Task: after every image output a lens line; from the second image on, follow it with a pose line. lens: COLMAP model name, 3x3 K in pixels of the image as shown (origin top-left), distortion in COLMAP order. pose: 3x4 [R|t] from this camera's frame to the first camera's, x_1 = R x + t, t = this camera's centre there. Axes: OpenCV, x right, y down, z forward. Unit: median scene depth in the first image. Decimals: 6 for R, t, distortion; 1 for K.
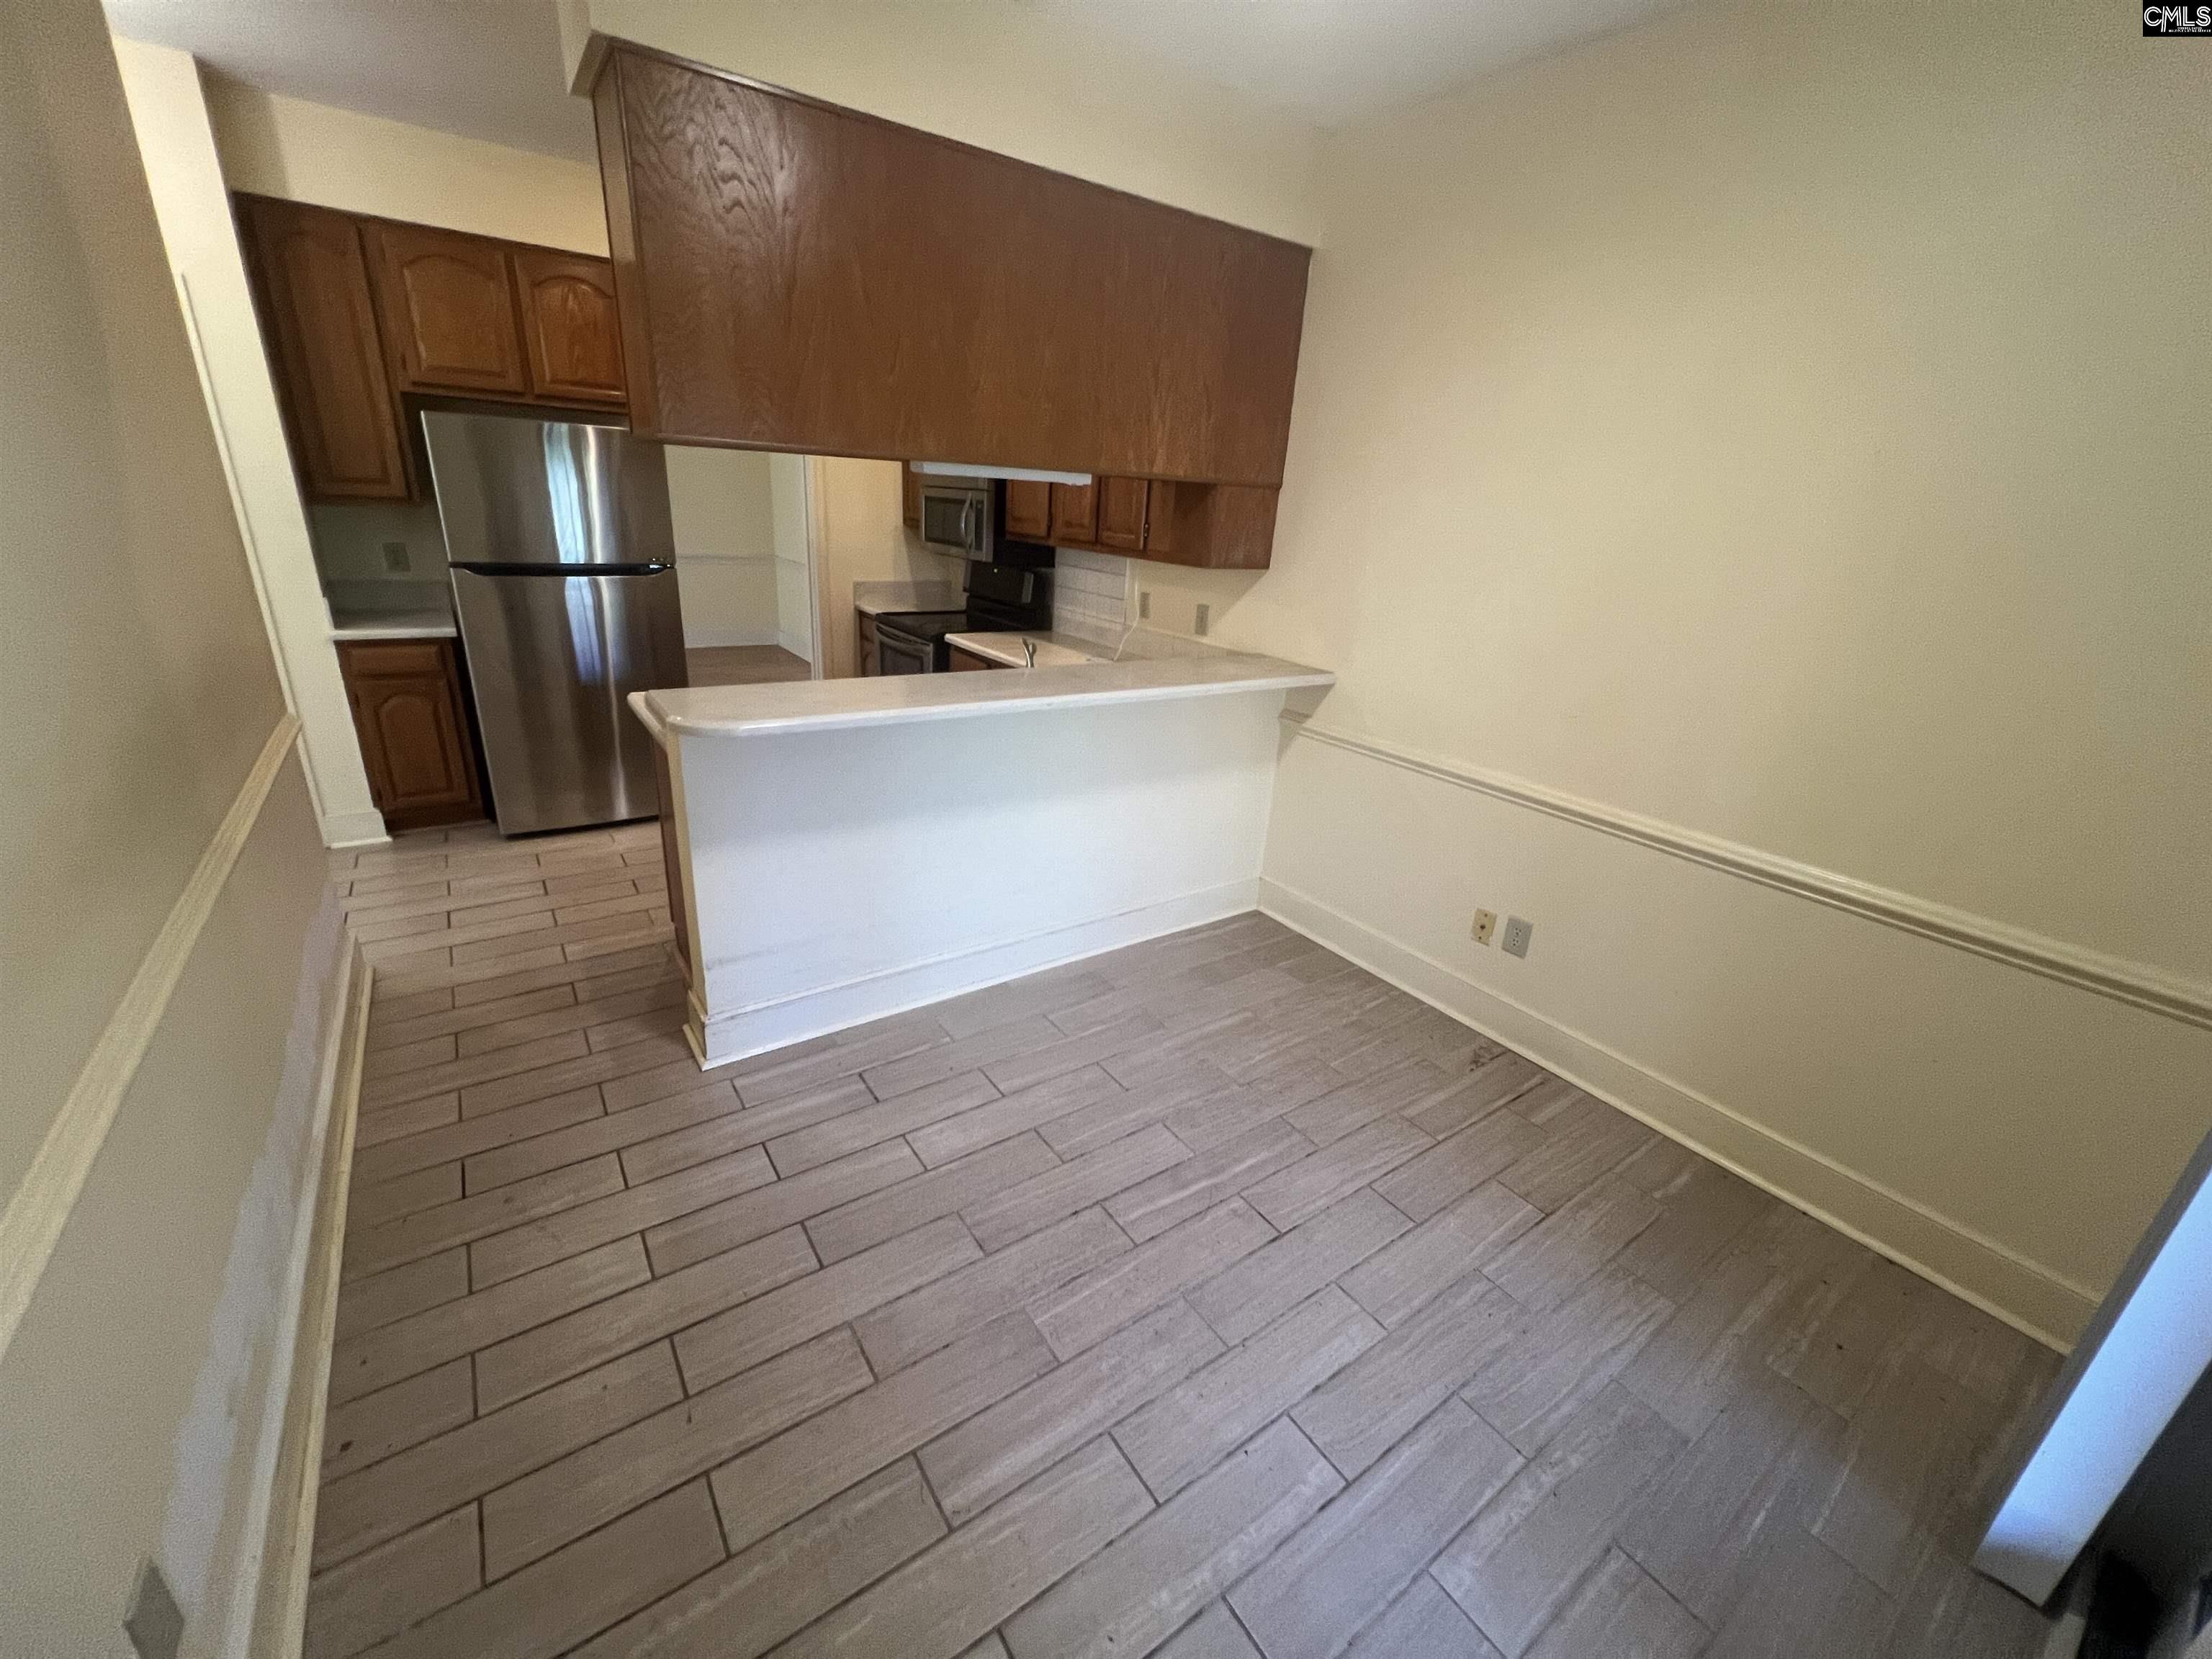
lens RADIAL K [[886.3, 0, 1108.1], [0, 886.3, 823.9], [0, 0, 1]] dist [0.000650, -0.000091]
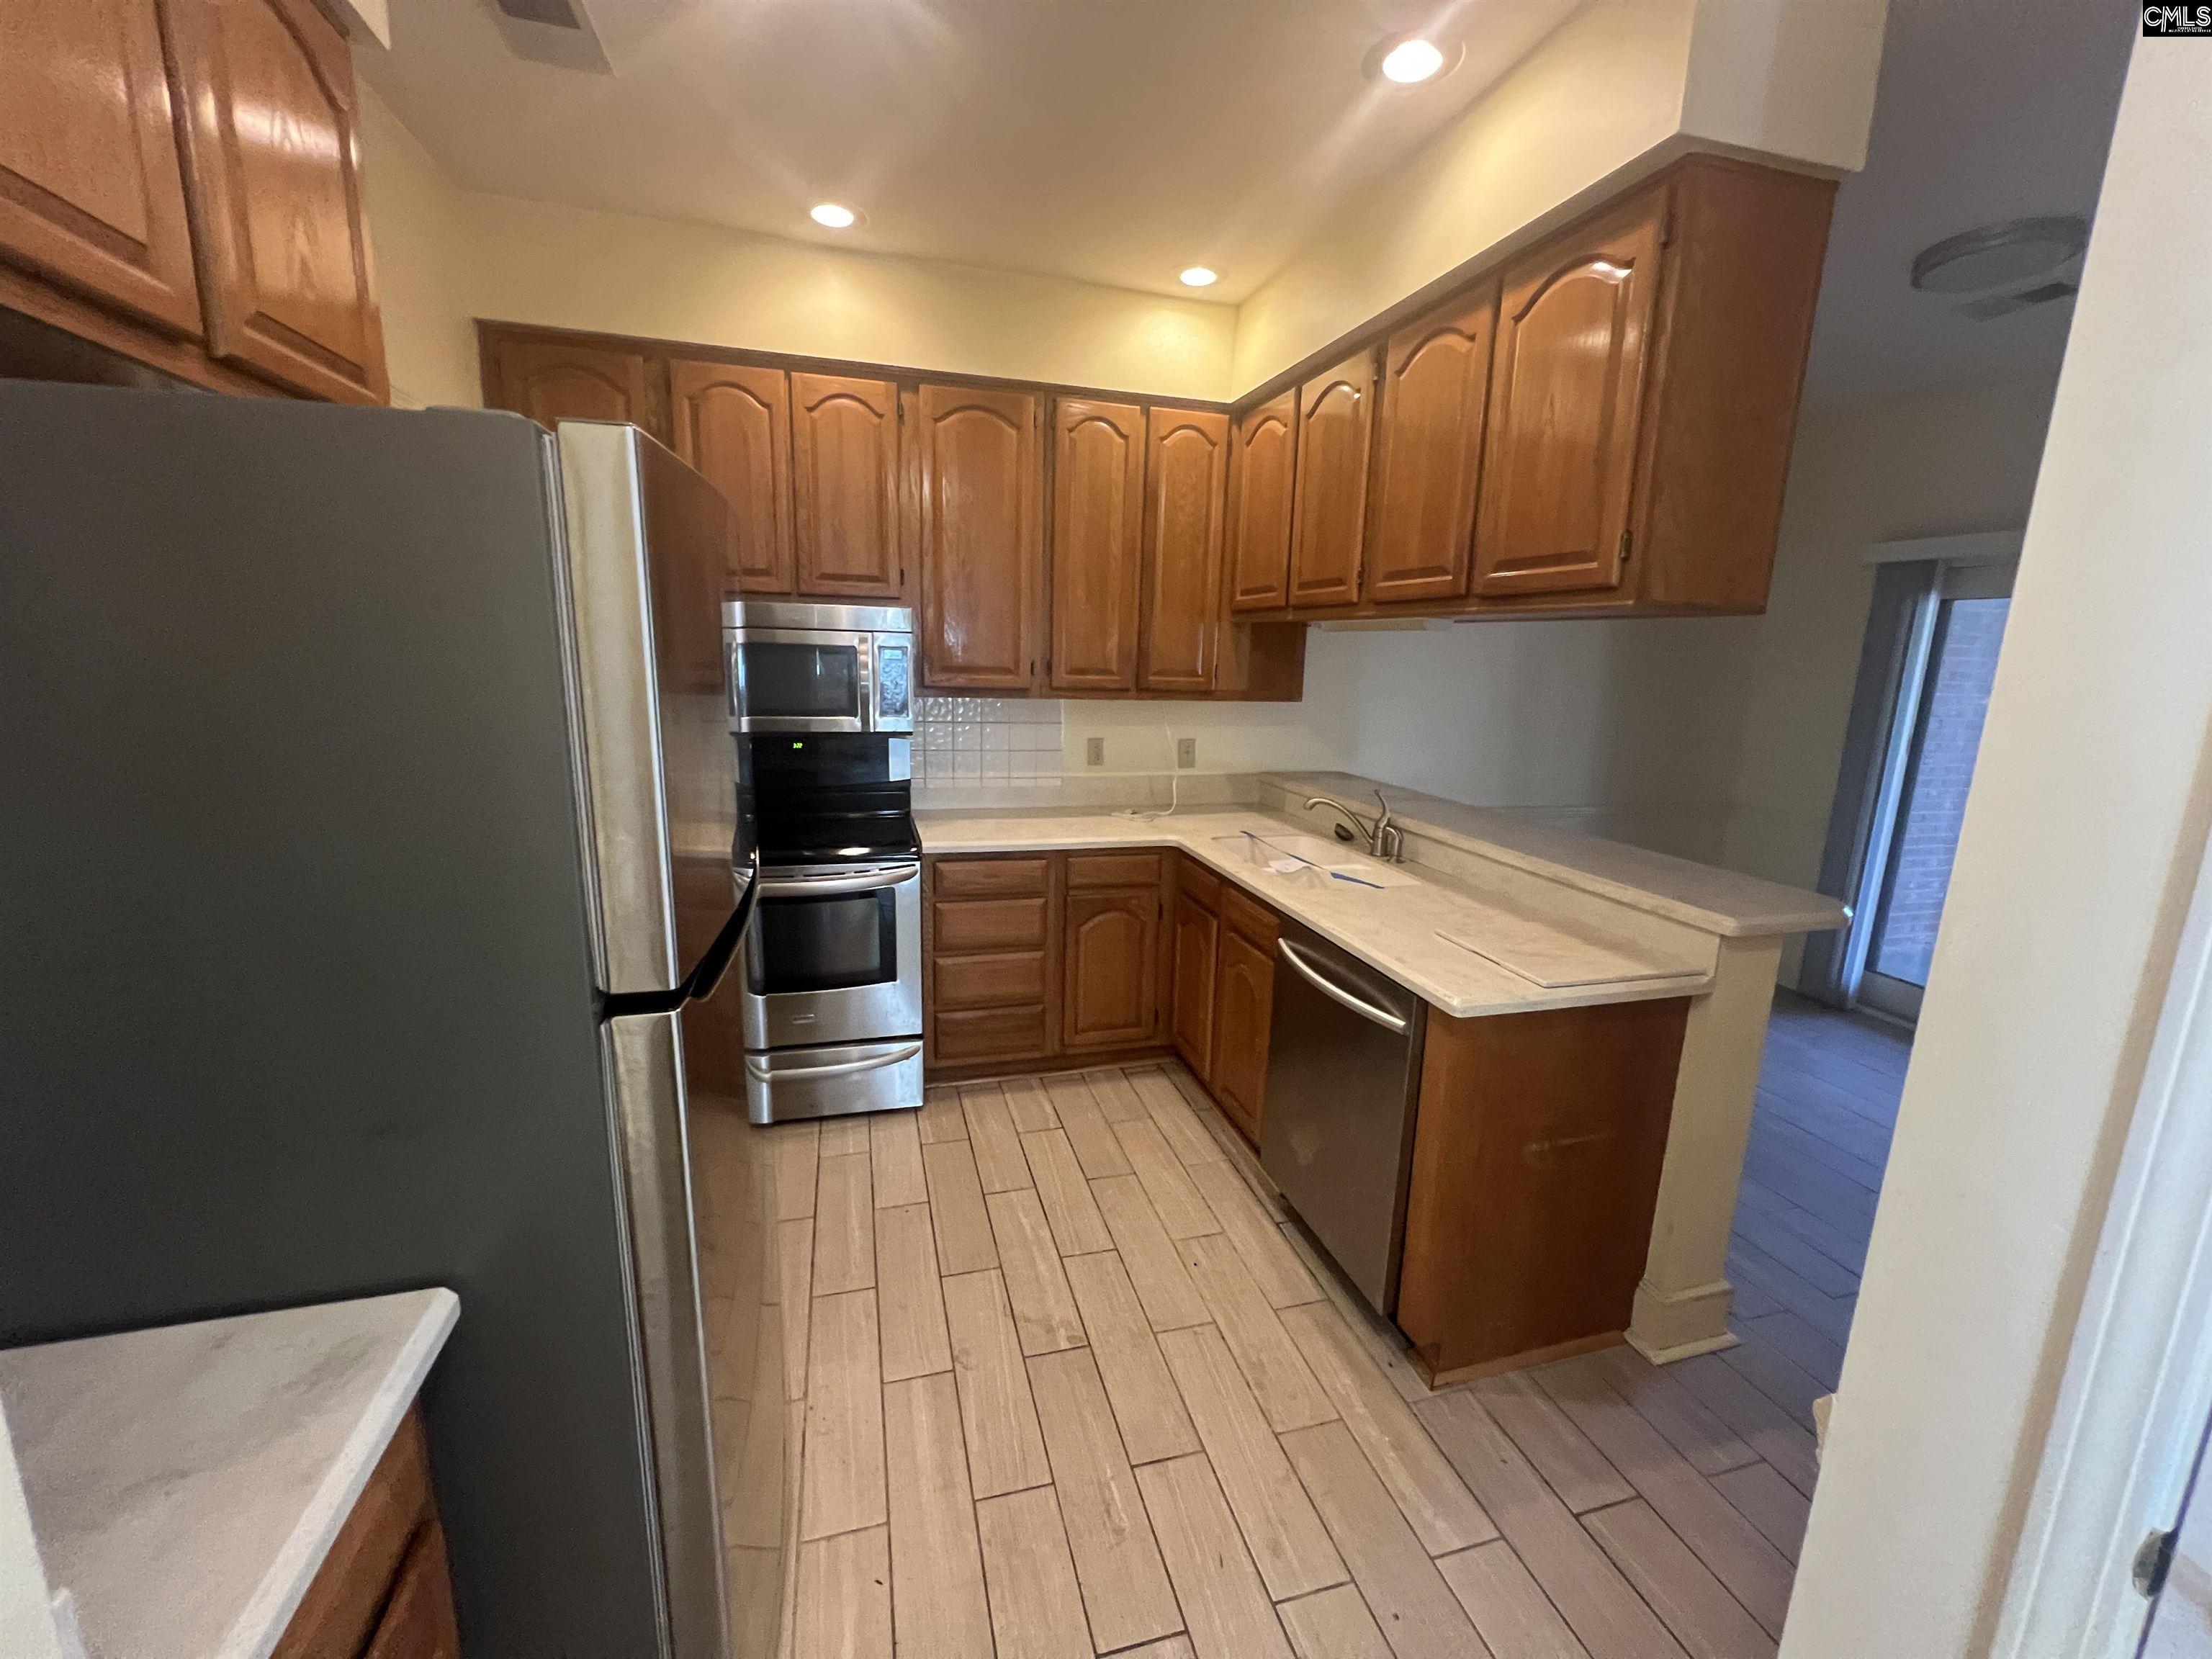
lens RADIAL K [[886.3, 0, 1102.8], [0, 886.3, 818.1], [0, 0, 1]] dist [0.000650, -0.000091]
pose [[0.335004, -0.224690, 0.915034, -0.856826], [0.319143, 0.940804, 0.114176, -0.305413], [-0.886521, 0.253777, 0.386881, 0.714906]]
